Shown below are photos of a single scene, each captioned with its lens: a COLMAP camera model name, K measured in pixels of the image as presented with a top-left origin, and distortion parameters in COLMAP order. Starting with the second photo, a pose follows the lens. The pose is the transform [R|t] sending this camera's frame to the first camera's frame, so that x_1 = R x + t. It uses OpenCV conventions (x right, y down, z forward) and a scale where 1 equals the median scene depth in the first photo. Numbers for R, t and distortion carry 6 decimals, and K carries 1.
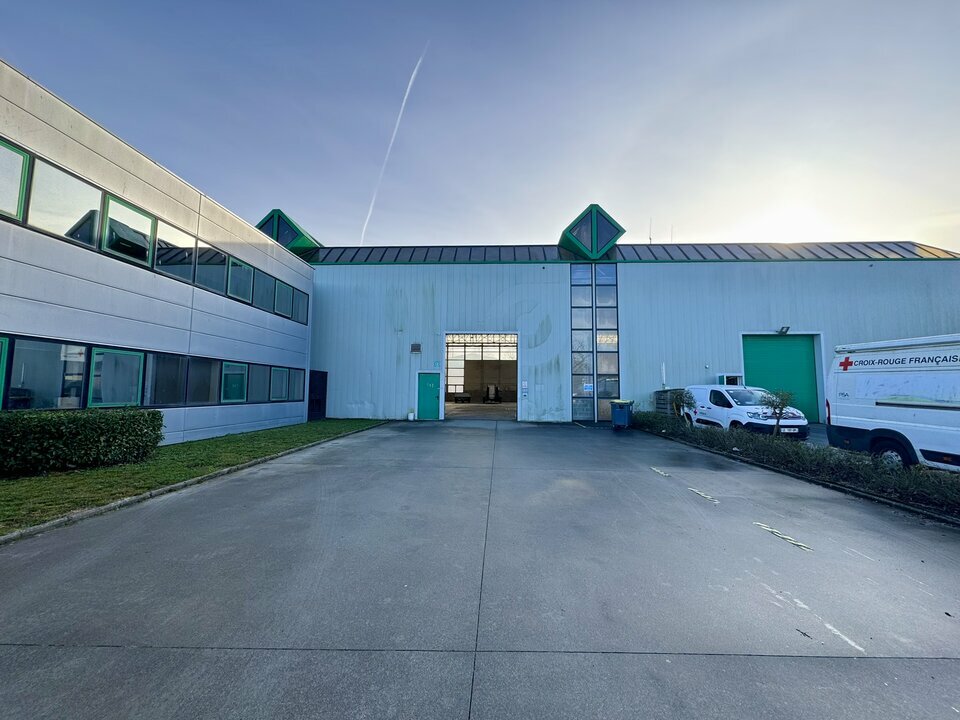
lens RADIAL K [[384.1, 0, 480.0], [0, 384.1, 360.0], [0, 0, 1]] dist [-0.000163, -0.000014]
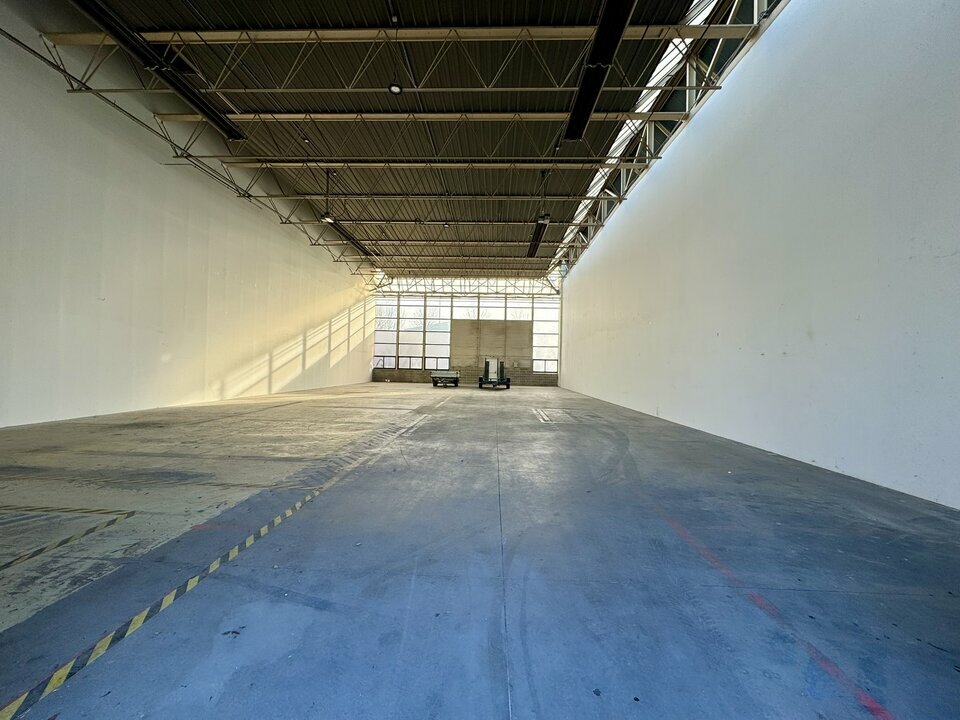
lens RADIAL K [[384.1, 0, 480.0], [0, 384.1, 360.0], [0, 0, 1]] dist [-0.000163, -0.000014]
pose [[0.999760, 0.015548, 0.015410, -0.000694], [-0.016537, 0.997662, 0.066310, 0.024968], [-0.014343, -0.066549, 0.997680, 0.350570]]
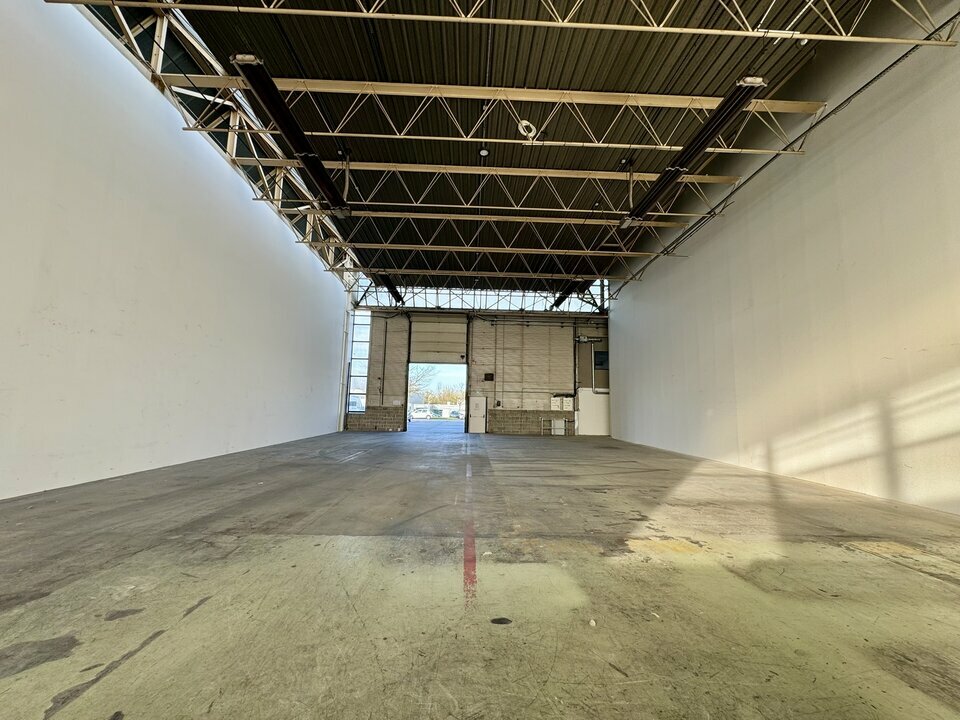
lens RADIAL K [[384.1, 0, 480.0], [0, 384.1, 360.0], [0, 0, 1]] dist [-0.000163, -0.000014]
pose [[-0.995292, -0.054305, -0.080281, -0.010344], [-0.037883, 0.980369, -0.193499, 0.057671], [0.089213, -0.189547, -0.977810, 0.762525]]
